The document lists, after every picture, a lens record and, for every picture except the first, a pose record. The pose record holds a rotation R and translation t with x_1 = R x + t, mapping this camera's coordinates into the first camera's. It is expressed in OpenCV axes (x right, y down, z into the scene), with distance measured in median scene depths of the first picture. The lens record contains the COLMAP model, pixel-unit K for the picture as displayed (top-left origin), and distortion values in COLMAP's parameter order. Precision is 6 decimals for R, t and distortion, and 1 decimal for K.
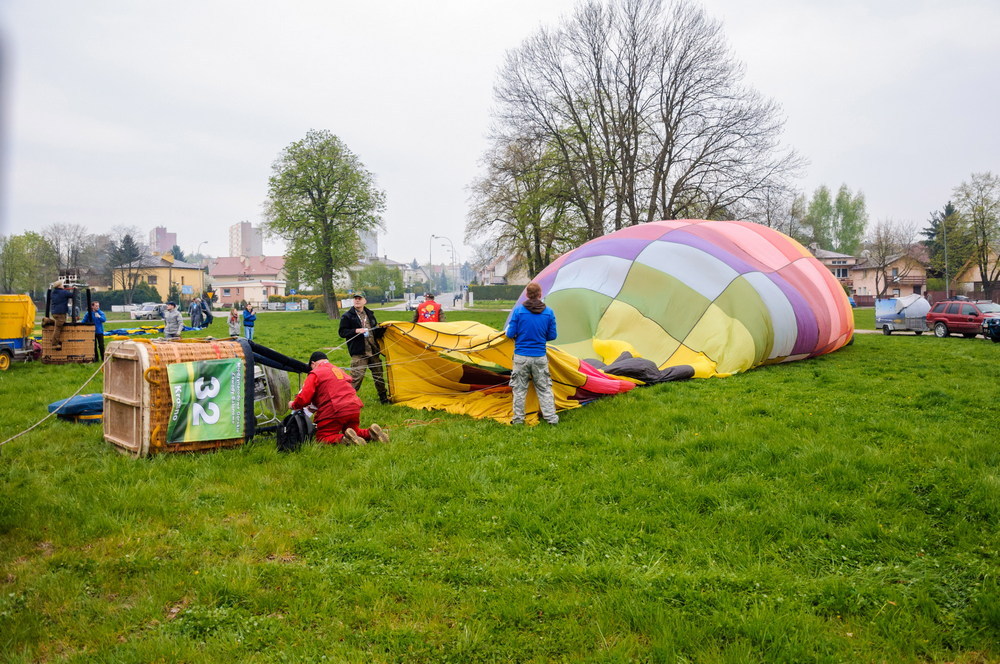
lens RADIAL K [[841.9, 0, 504.1], [0, 841.9, 343.7], [0, 0, 1]] dist [-0.140498, 0.162516]
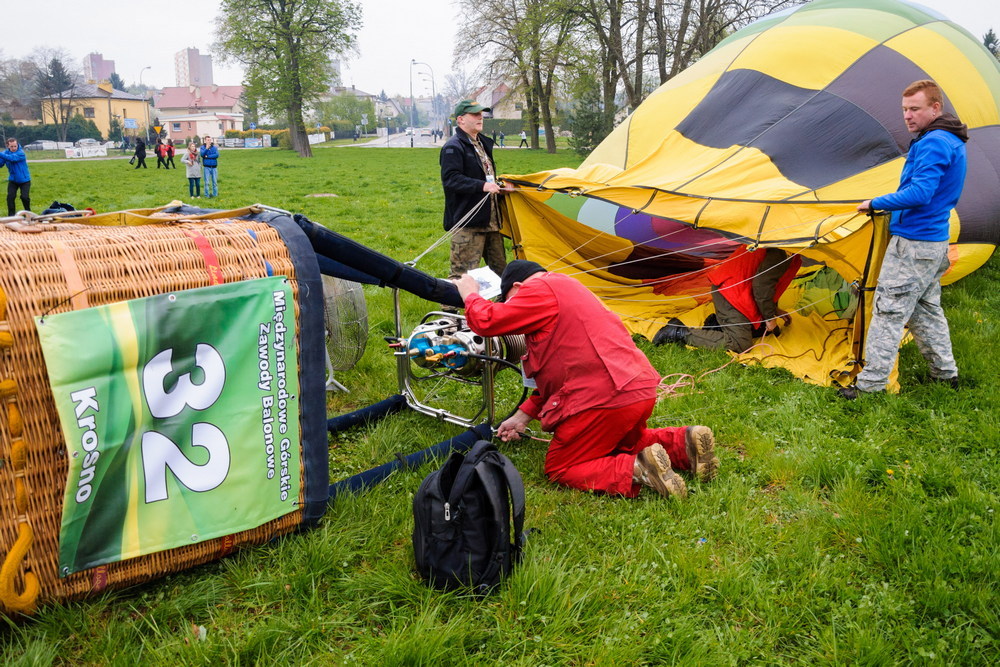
lens RADIAL K [[841.9, 0, 504.1], [0, 841.9, 345.2], [0, 0, 1]] dist [-0.140498, 0.162516]
pose [[0.998816, -0.005020, 0.048392, -0.037192], [-0.004311, 0.981621, 0.190794, -0.002761], [-0.048461, -0.190777, 0.980437, 0.101593]]
